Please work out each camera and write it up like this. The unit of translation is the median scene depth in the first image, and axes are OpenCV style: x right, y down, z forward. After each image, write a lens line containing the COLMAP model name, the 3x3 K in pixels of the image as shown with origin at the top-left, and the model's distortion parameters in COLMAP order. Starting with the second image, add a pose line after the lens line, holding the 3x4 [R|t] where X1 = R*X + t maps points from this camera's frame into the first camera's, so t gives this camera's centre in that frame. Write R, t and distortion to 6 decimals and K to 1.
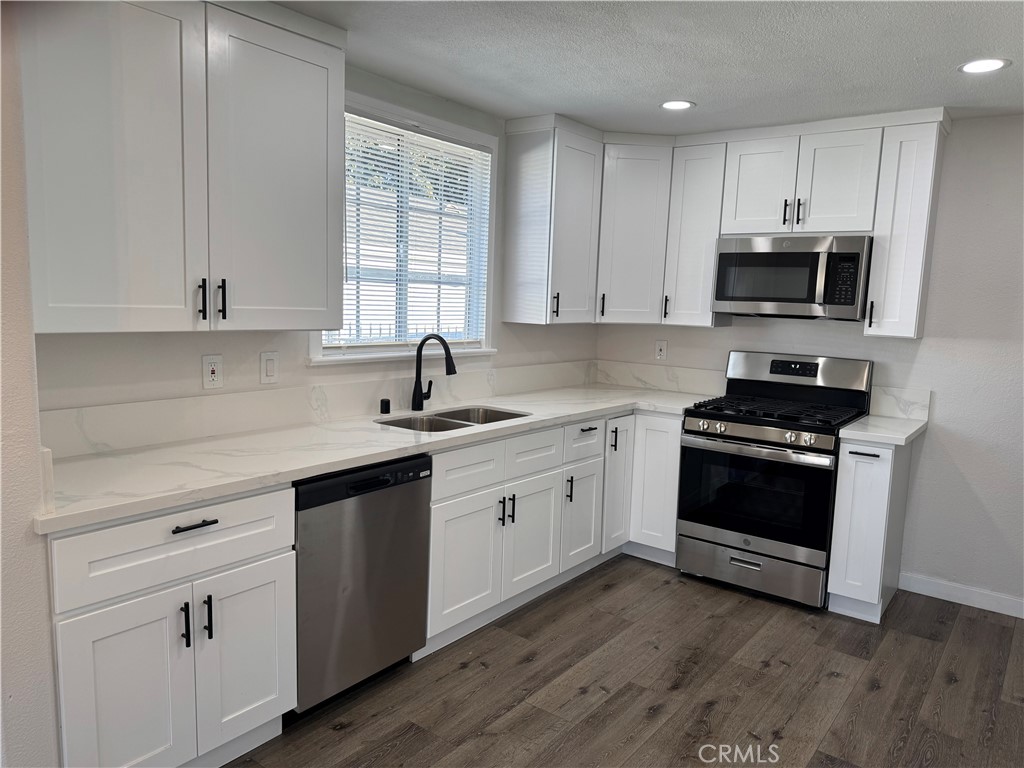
lens RADIAL K [[726.3, 0, 512.0], [0, 726.3, 384.0], [0, 0, 1]] dist [0.129653, -0.174363]
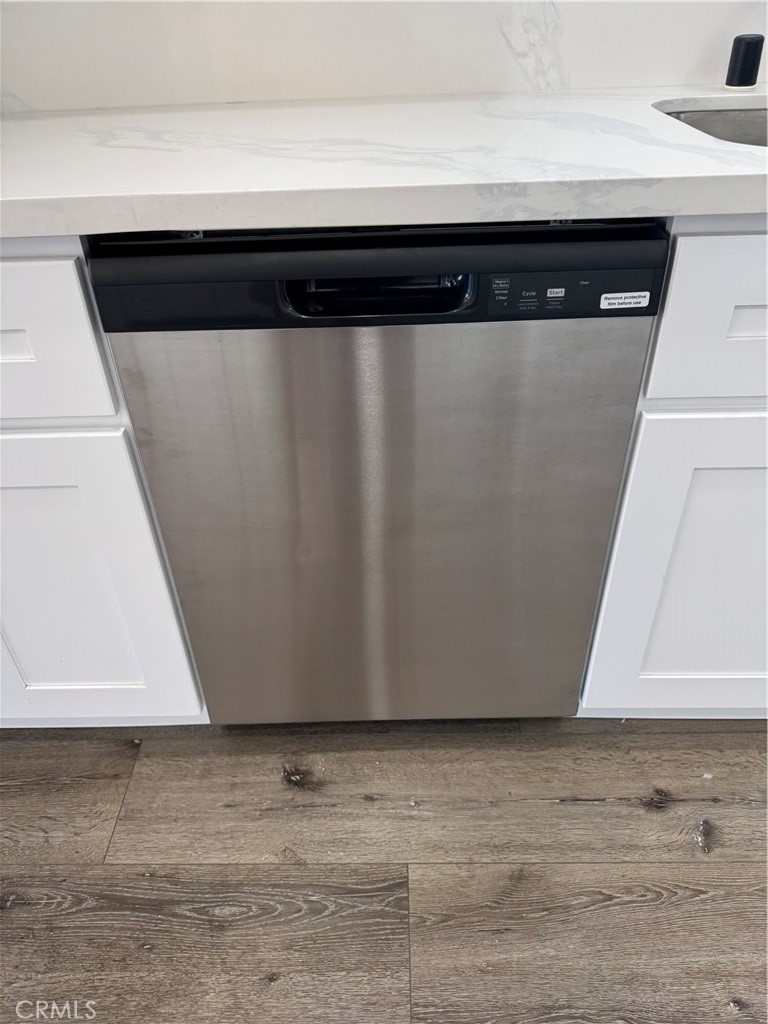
lens RADIAL K [[736.4, 0, 384.0], [0, 736.4, 512.0], [0, 0, 1]] dist [0.001582, -0.000758]
pose [[0.597177, 0.427492, -0.678698, 0.040544], [-0.039951, 0.860943, 0.507130, 0.040666], [0.801114, -0.275731, 0.531214, 0.578083]]
